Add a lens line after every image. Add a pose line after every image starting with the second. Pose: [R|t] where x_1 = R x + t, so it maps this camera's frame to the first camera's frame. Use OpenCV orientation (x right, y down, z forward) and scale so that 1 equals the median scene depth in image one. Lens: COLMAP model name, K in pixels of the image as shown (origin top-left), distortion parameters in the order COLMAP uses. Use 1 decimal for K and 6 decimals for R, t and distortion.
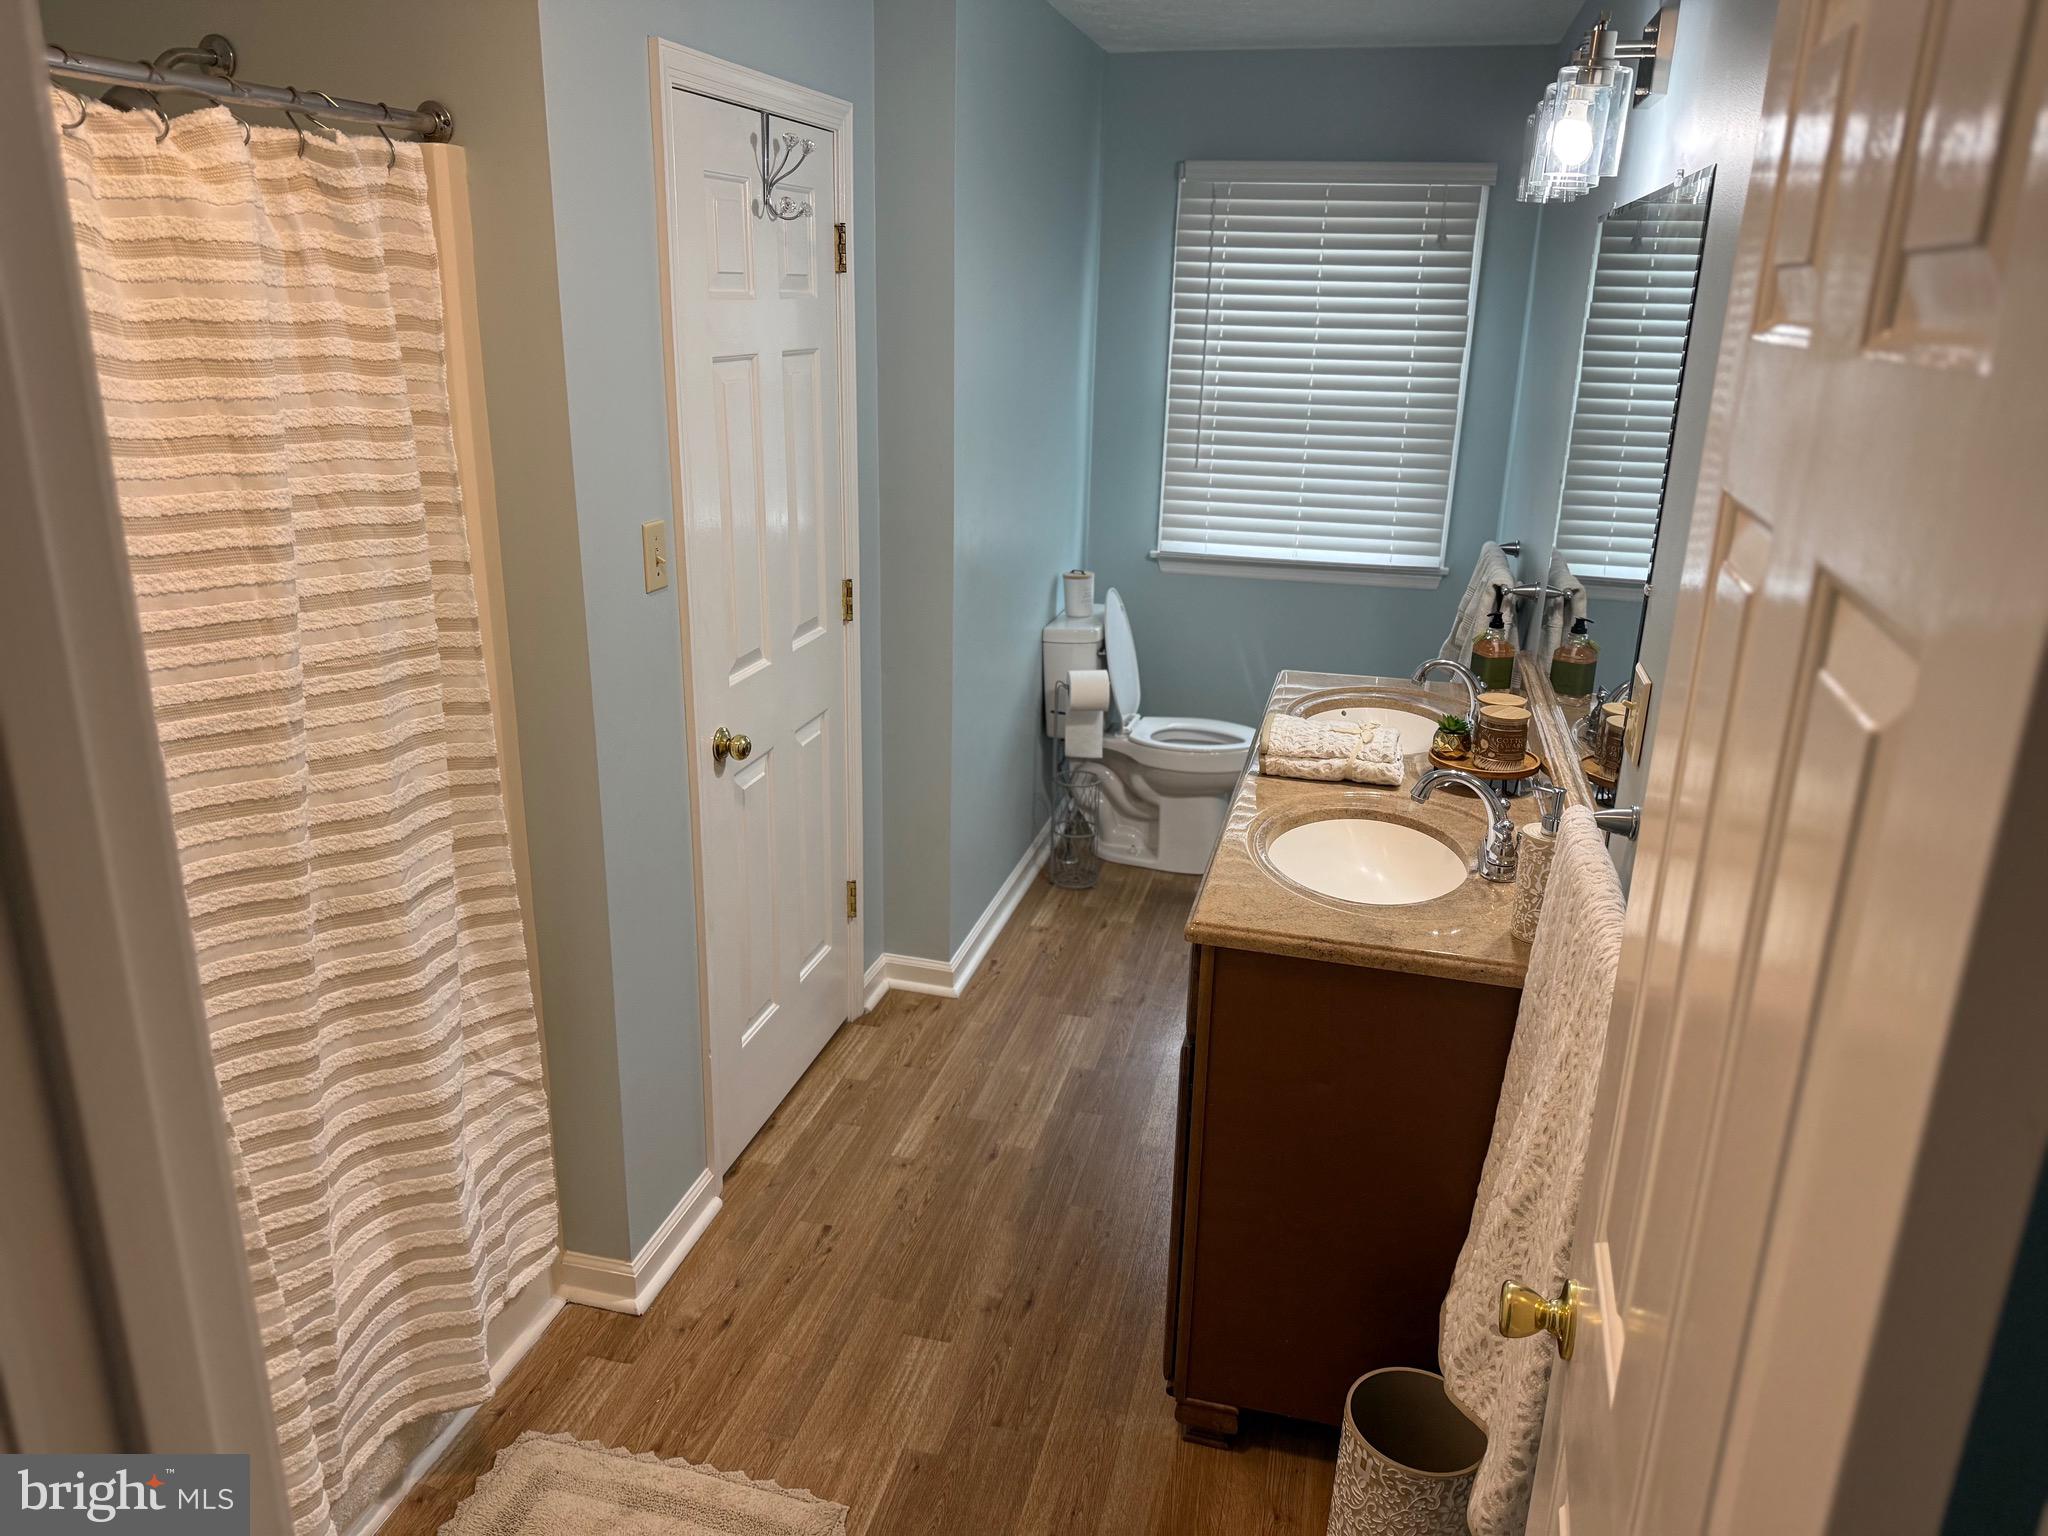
lens RADIAL K [[1432.8, 0, 1005.9], [0, 1432.8, 760.1], [0, 0, 1]] dist [0.068424, -0.059390]
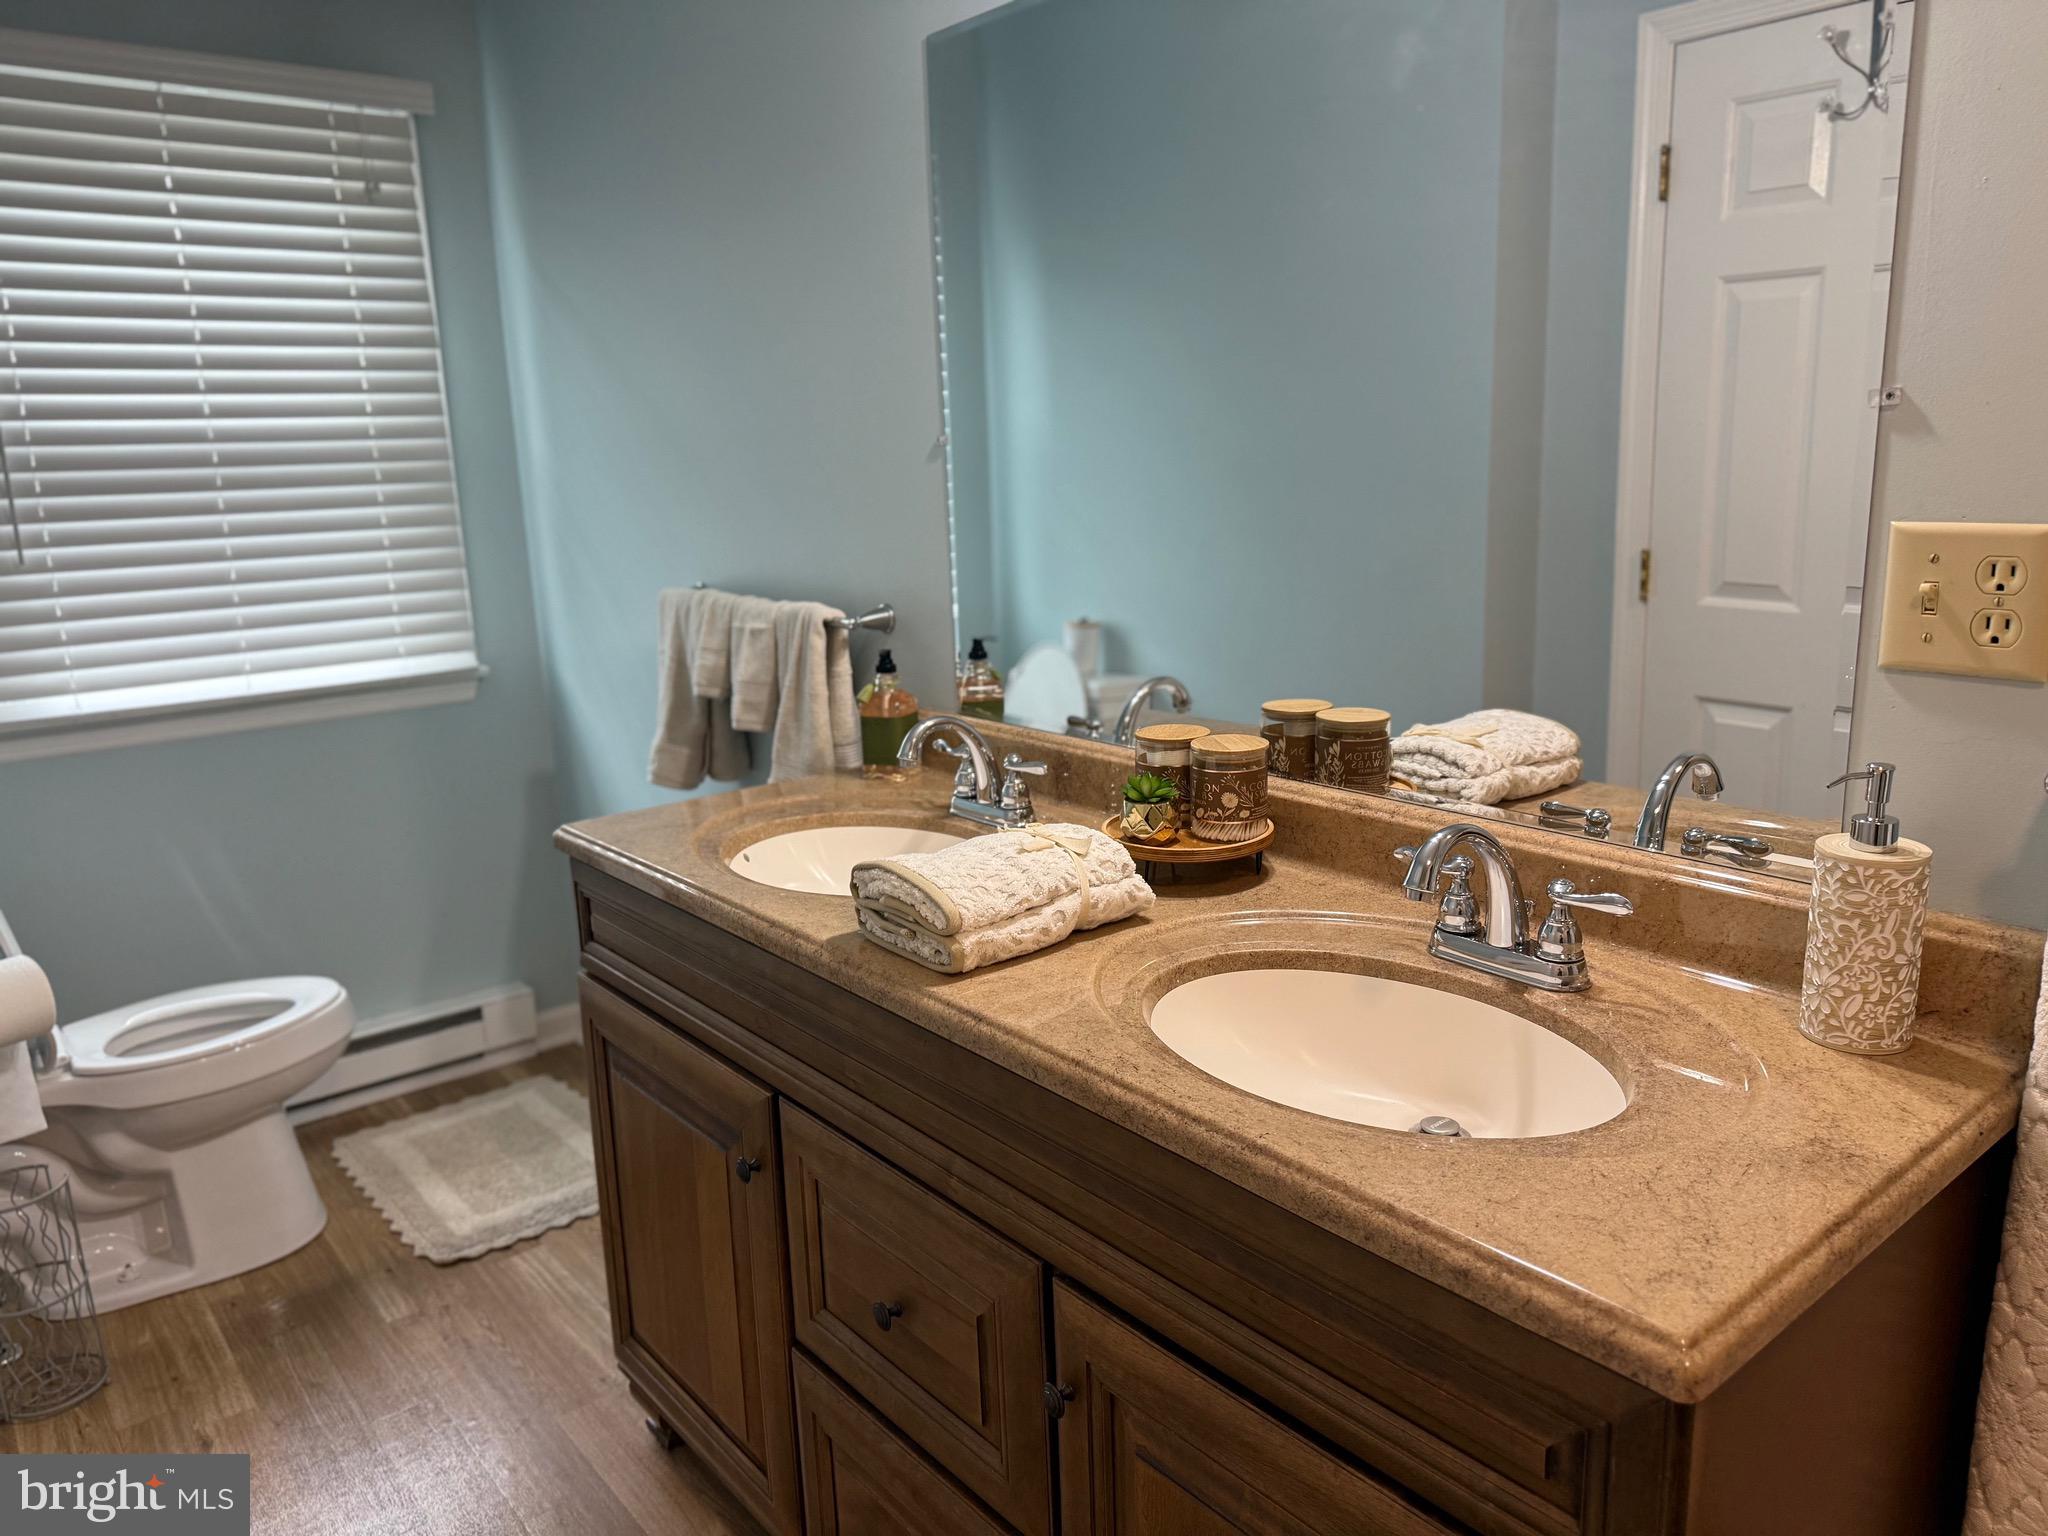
lens RADIAL K [[1432.8, 0, 993.3], [0, 1432.8, 746.3], [0, 0, 1]] dist [0.068424, -0.059390]
pose [[0.581093, -0.205041, 0.787584, -0.159388], [0.294980, 0.955001, 0.030985, -0.066239], [-0.758497, 0.214317, 0.615428, 0.578403]]
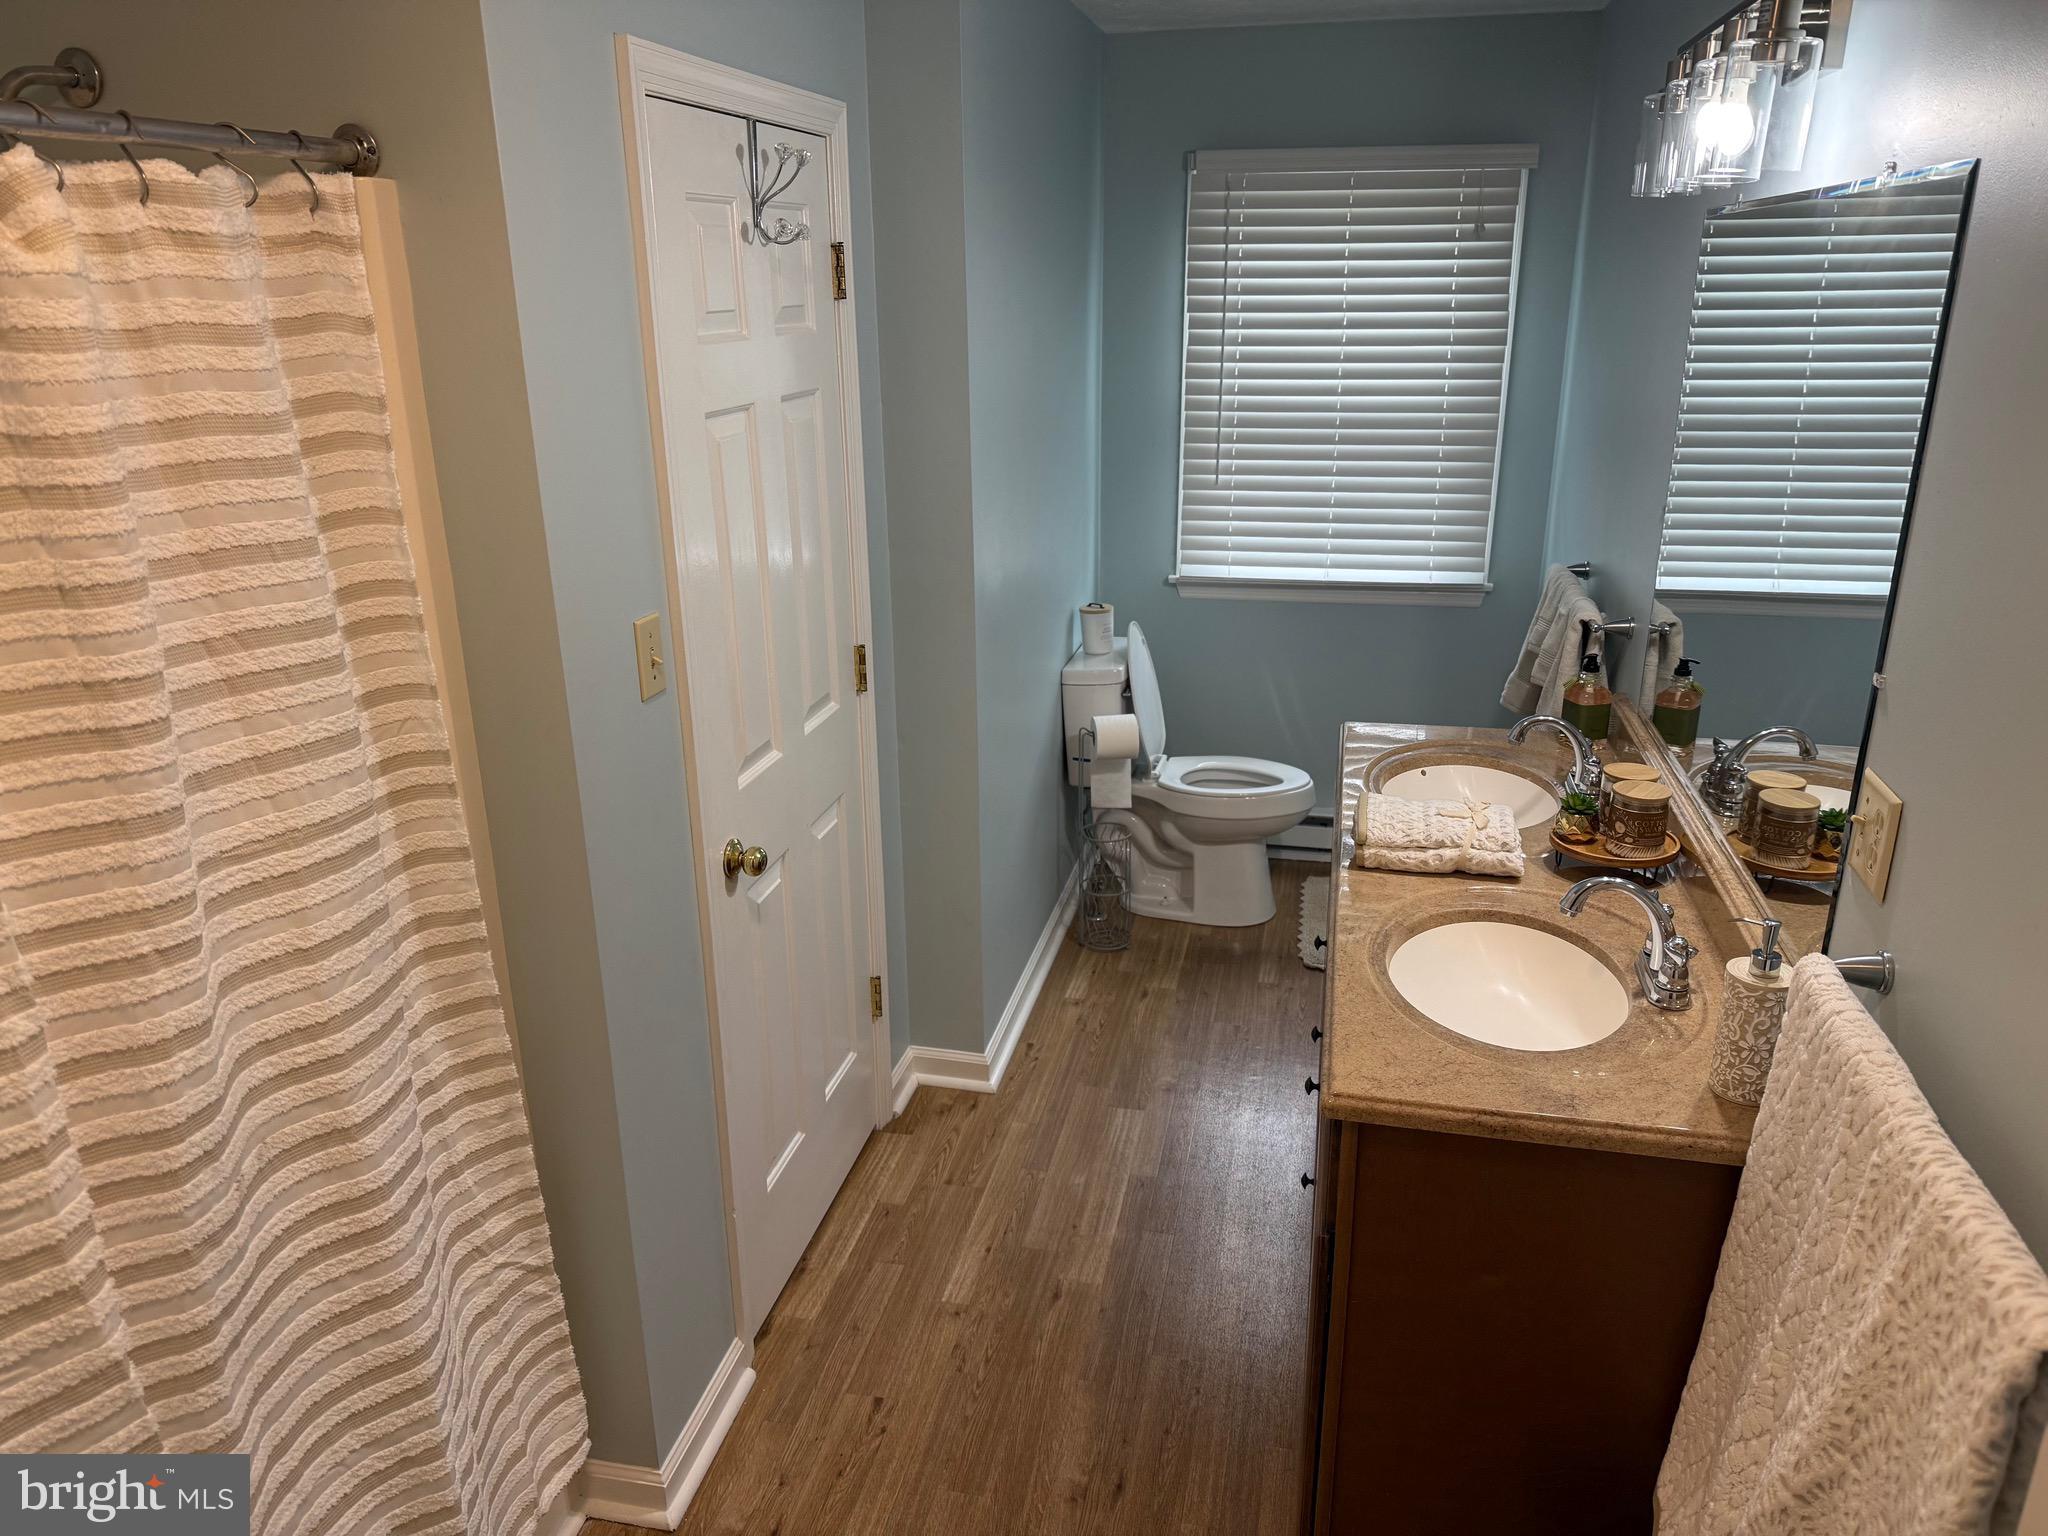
lens RADIAL K [[1432.8, 0, 1023.5], [0, 1432.8, 775.8], [0, 0, 1]] dist [0.068424, -0.059390]
pose [[0.998529, -0.043545, 0.032297, -0.043613], [0.042850, 0.998841, 0.021921, -0.063490], [-0.033214, -0.020505, 0.999238, 0.118136]]
